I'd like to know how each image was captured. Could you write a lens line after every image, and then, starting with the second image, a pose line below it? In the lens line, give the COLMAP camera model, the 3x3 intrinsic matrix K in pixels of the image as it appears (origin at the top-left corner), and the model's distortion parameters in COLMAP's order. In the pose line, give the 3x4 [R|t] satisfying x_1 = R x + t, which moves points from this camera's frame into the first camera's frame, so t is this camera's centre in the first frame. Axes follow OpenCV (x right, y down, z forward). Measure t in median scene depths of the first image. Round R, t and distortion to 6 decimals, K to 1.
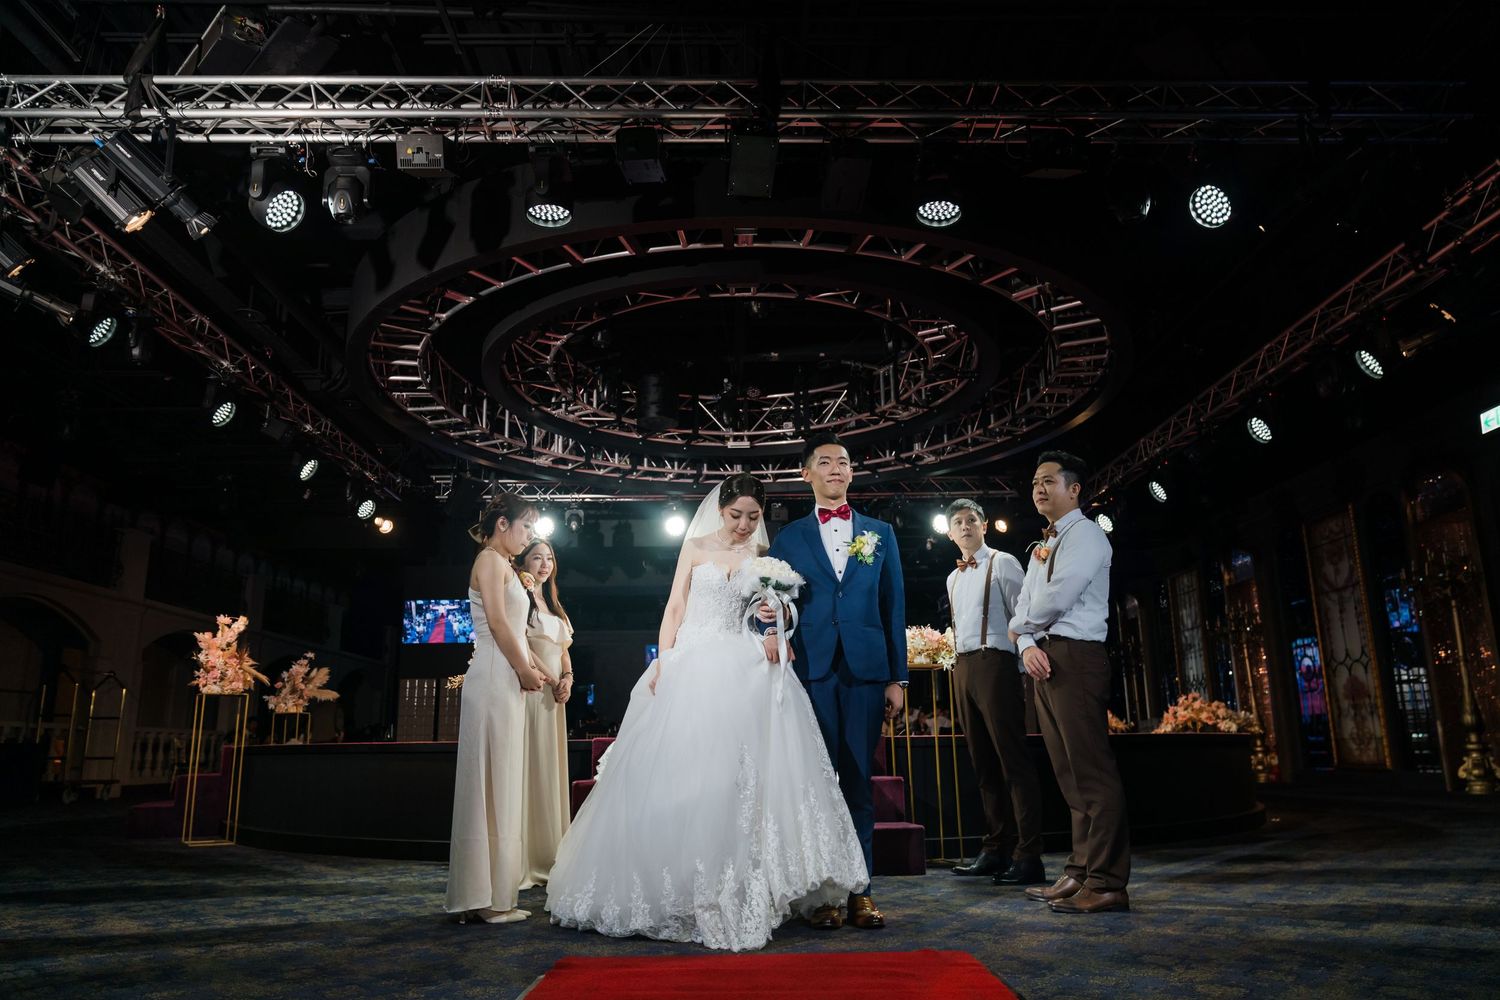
lens RADIAL K [[1050.9, 0, 746.7], [0, 1050.9, 497.2], [0, 0, 1]] dist [-0.054942, 0.023056]
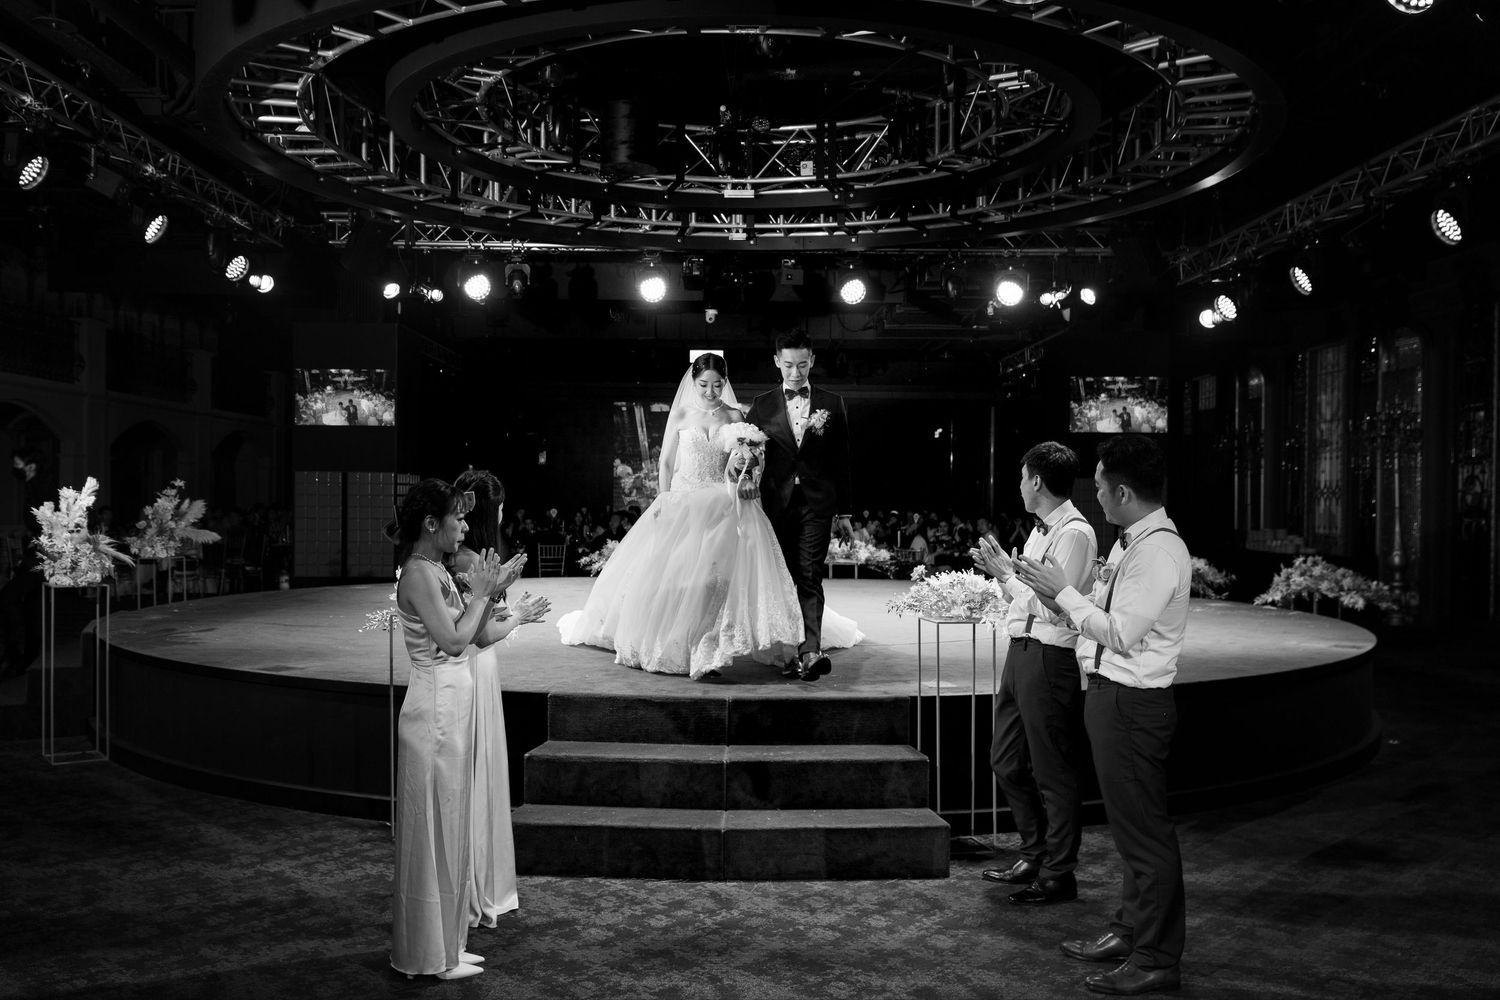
lens RADIAL K [[1401.4, 0, 748.2], [0, 1401.4, 500.1], [0, 0, 1]] dist [-0.018193, 0.000000]
pose [[0.999790, 0.020329, 0.002615, 0.000662], [-0.020311, 0.965555, 0.259407, -0.104750], [0.002749, -0.259405, 0.965765, -0.004032]]
